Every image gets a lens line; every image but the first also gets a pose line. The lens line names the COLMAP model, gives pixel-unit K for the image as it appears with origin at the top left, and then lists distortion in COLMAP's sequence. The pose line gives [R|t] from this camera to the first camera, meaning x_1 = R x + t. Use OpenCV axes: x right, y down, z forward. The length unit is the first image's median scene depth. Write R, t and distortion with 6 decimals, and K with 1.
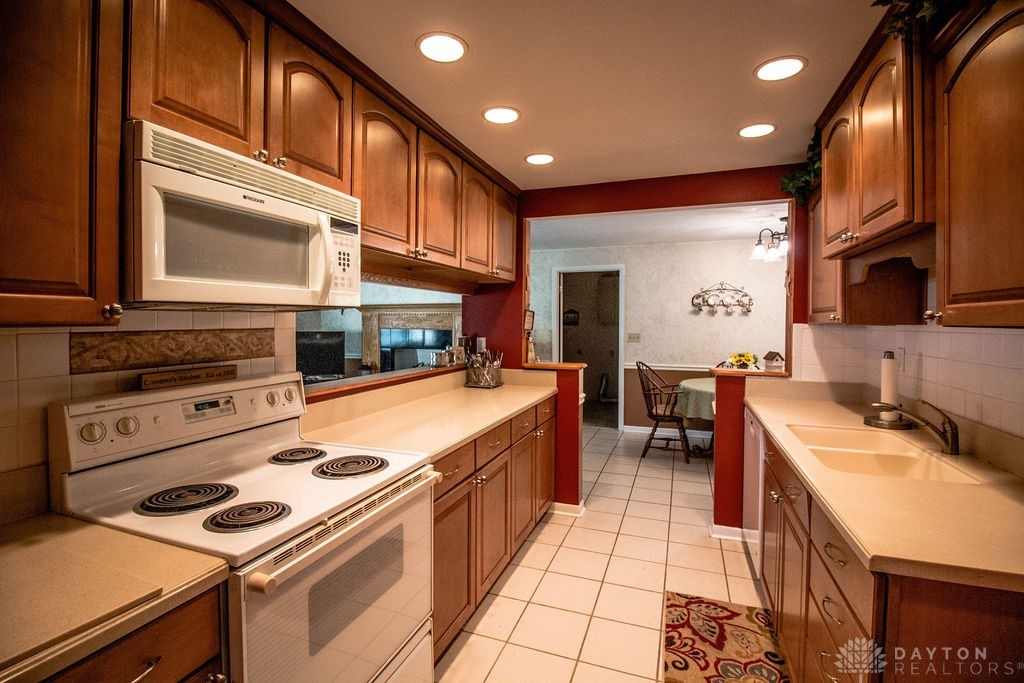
lens RADIAL K [[473.4, 0, 513.0], [0, 473.4, 328.2], [0, 0, 1]] dist [0.000147, -0.012048]
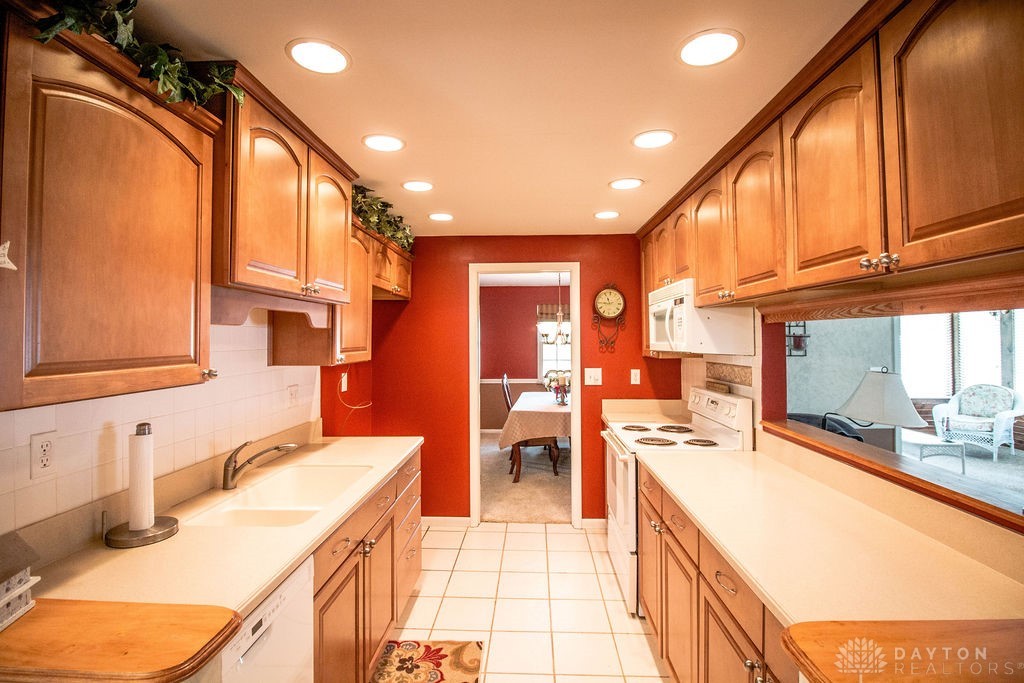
lens RADIAL K [[473.4, 0, 513.0], [0, 473.4, 328.2], [0, 0, 1]] dist [0.000147, -0.012048]
pose [[-0.952493, -0.002799, -0.304546, 0.670548], [0.000366, 0.999947, -0.010334, -0.112045], [0.304559, -0.009955, -0.952441, 2.394858]]
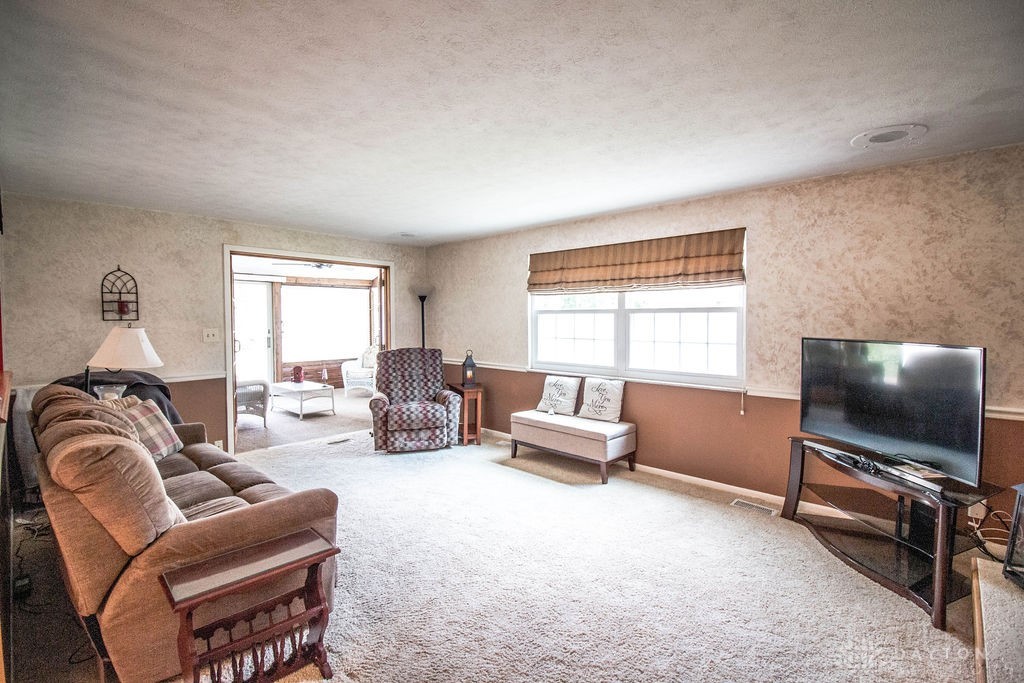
lens RADIAL K [[473.4, 0, 513.0], [0, 473.4, 328.2], [0, 0, 1]] dist [0.000147, -0.012048]
pose [[-0.408501, 0.022658, -0.912476, 0.129265], [-0.004444, 0.999631, 0.026812, -0.033569], [0.912747, 0.015007, -0.408250, 3.571967]]
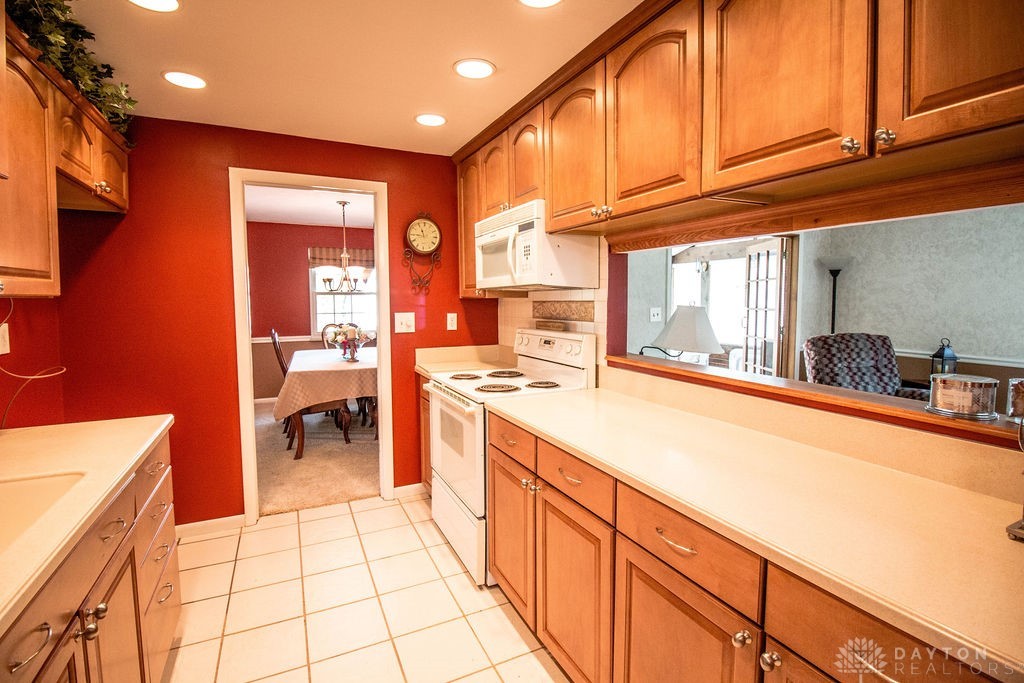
lens RADIAL K [[473.4, 0, 513.0], [0, 473.4, 328.2], [0, 0, 1]] dist [0.000147, -0.012048]
pose [[-0.693382, 0.050038, -0.718831, 0.690777], [-0.003834, 0.997316, 0.073121, -0.021750], [0.720560, 0.053457, -0.691329, 1.988097]]
